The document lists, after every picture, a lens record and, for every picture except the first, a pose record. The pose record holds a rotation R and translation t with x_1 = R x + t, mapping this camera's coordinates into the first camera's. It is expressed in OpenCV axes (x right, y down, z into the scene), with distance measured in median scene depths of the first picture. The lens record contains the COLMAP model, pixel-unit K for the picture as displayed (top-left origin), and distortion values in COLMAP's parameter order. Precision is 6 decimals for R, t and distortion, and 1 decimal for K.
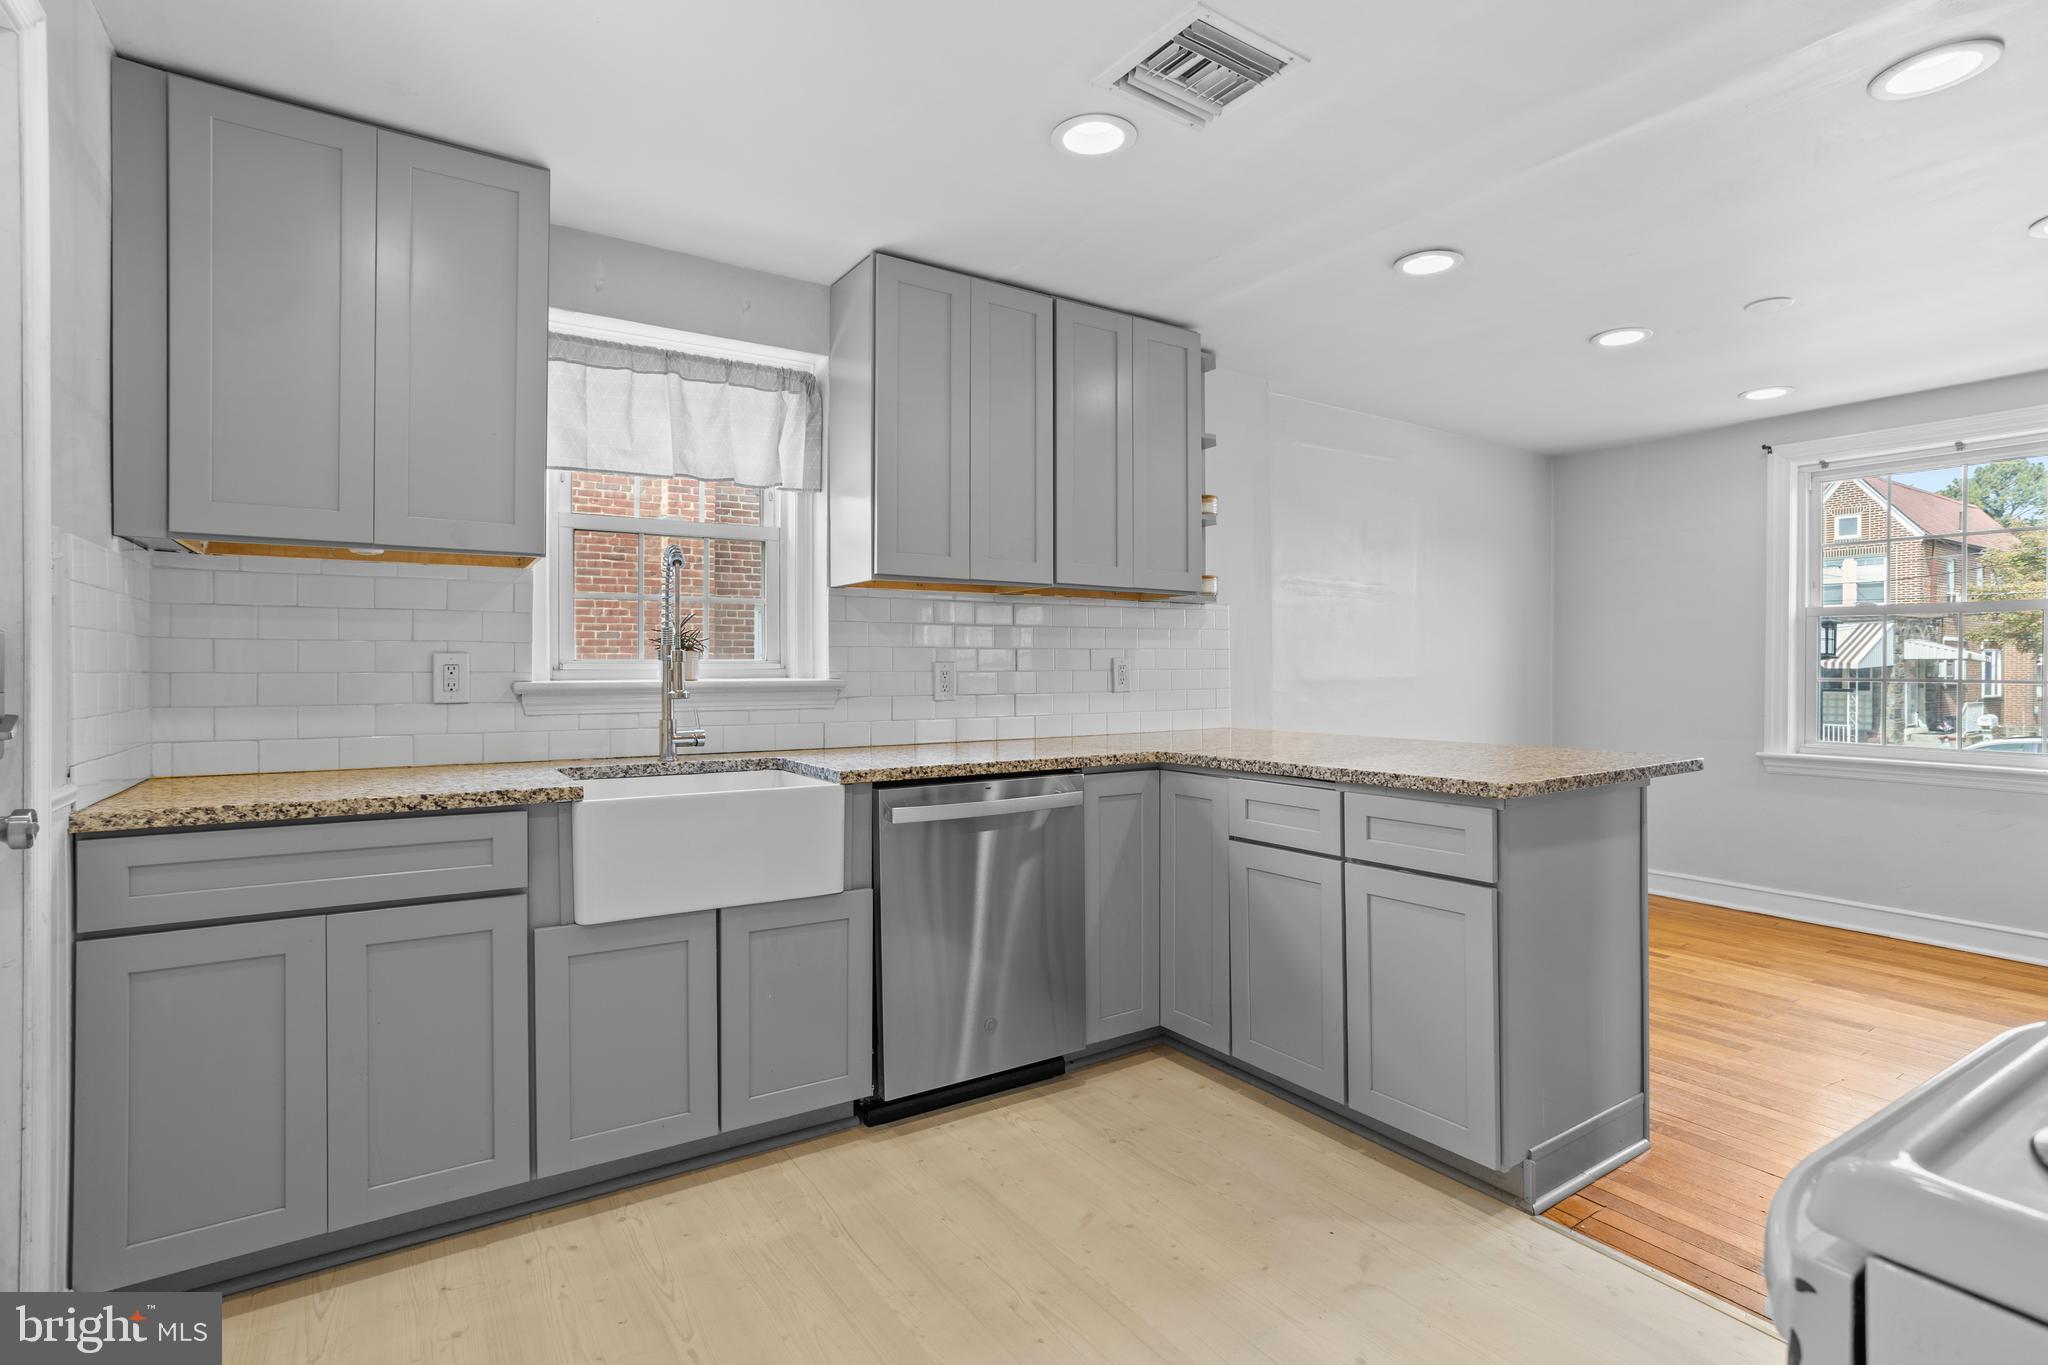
lens RADIAL K [[1013.3, 0, 1015.4], [0, 1013.3, 684.0], [0, 0, 1]] dist [-0.058041, 0.033468]
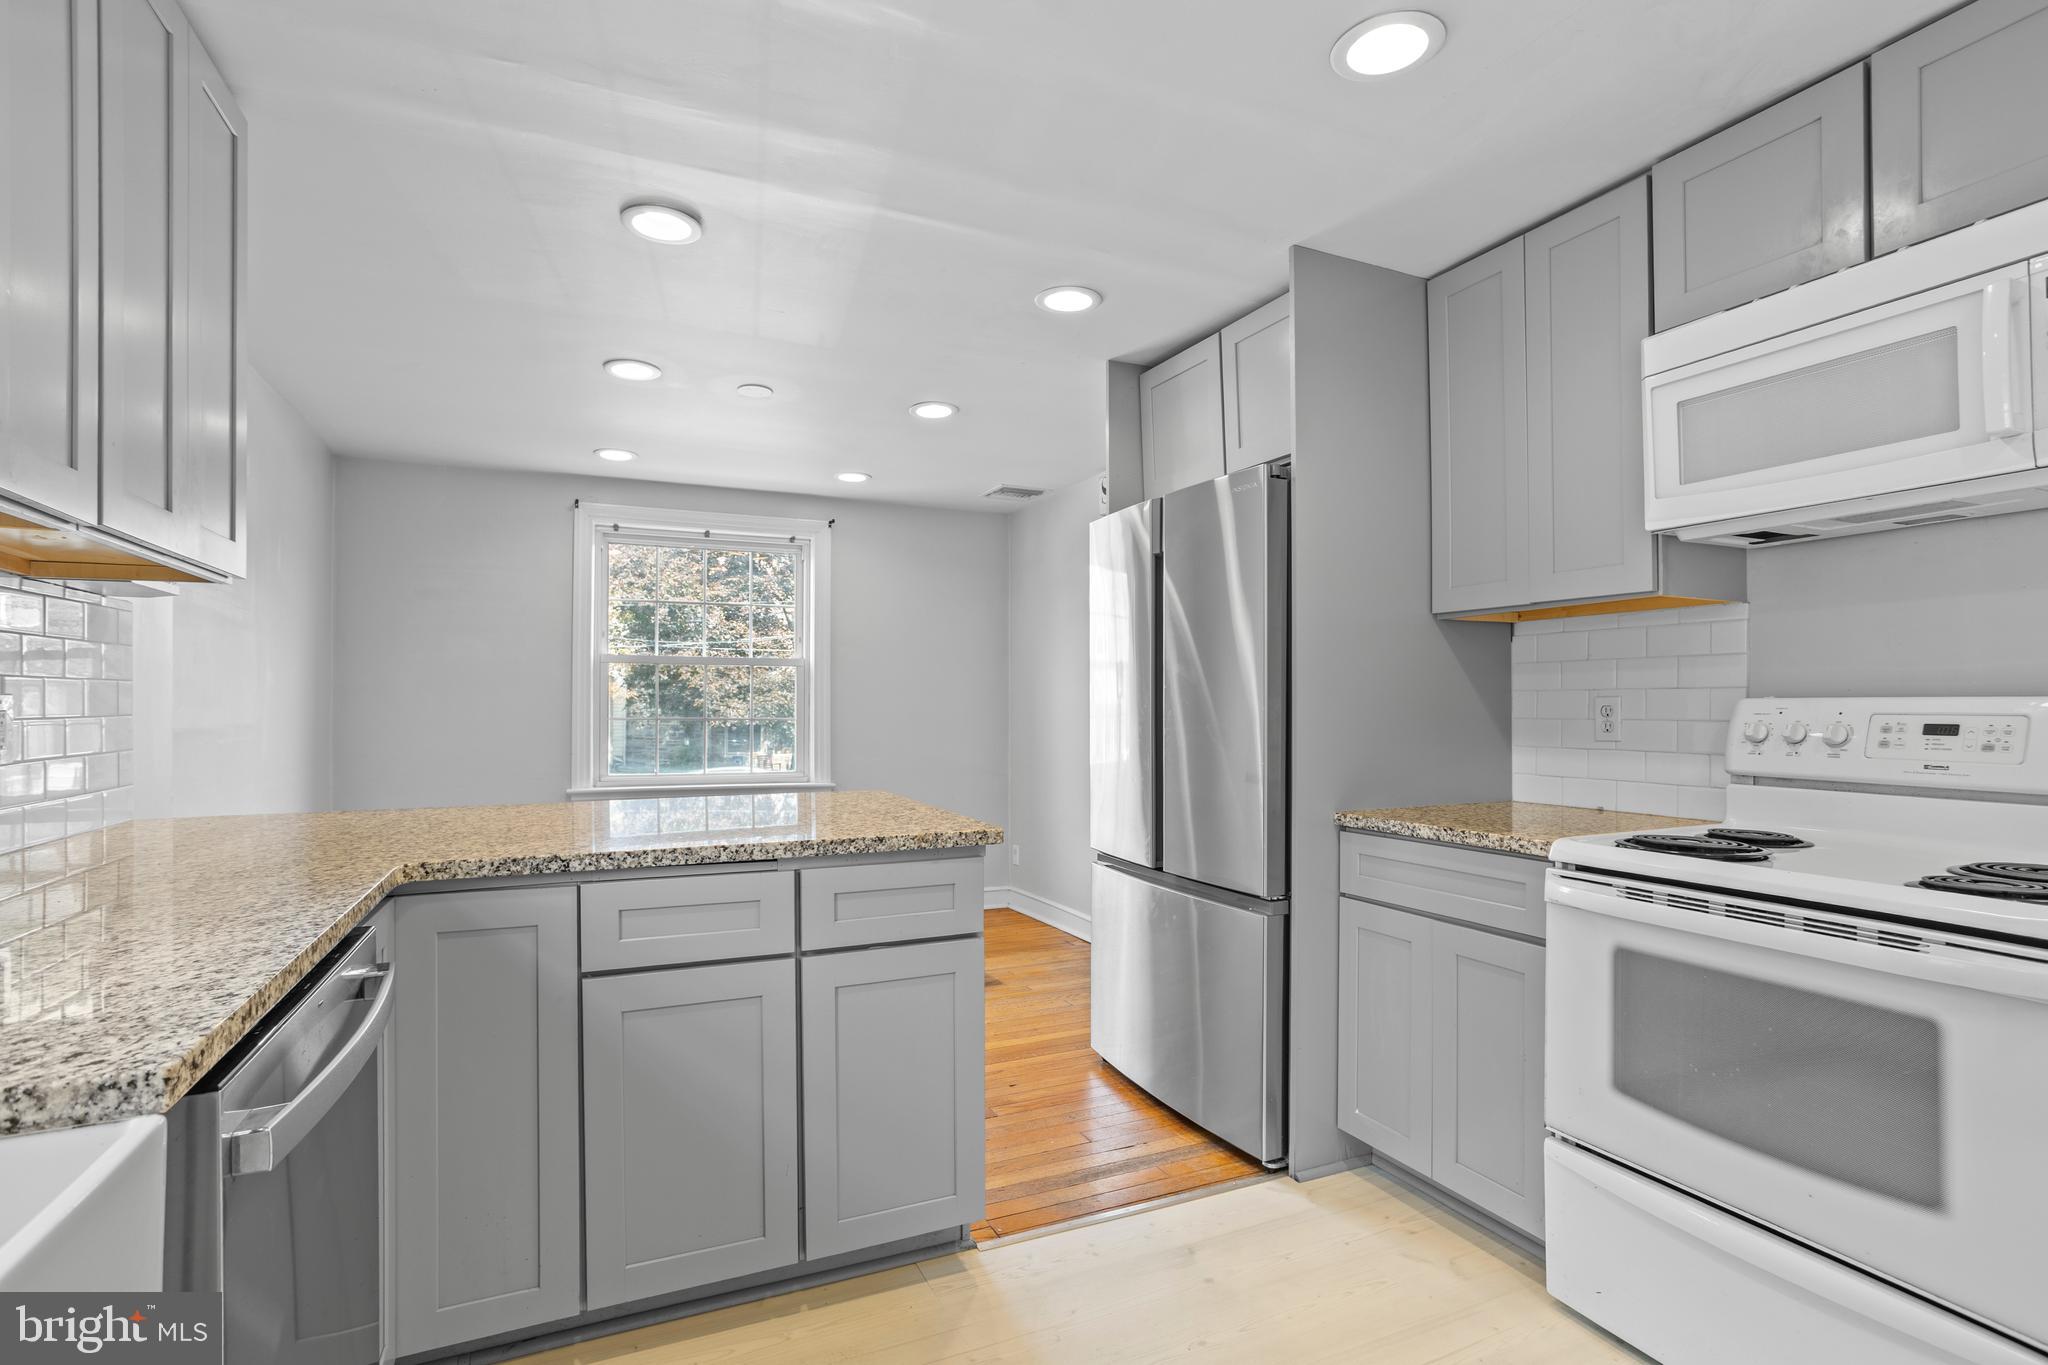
lens RADIAL K [[987.7, 0, 1061.2], [0, 987.7, 714.2], [0, 0, 1]] dist [-0.054198, 0.030938]
pose [[0.119598, -0.004720, 0.992811, -0.410535], [0.012485, 0.999917, 0.003250, -0.015156], [-0.992744, 0.012007, 0.119647, 0.693918]]
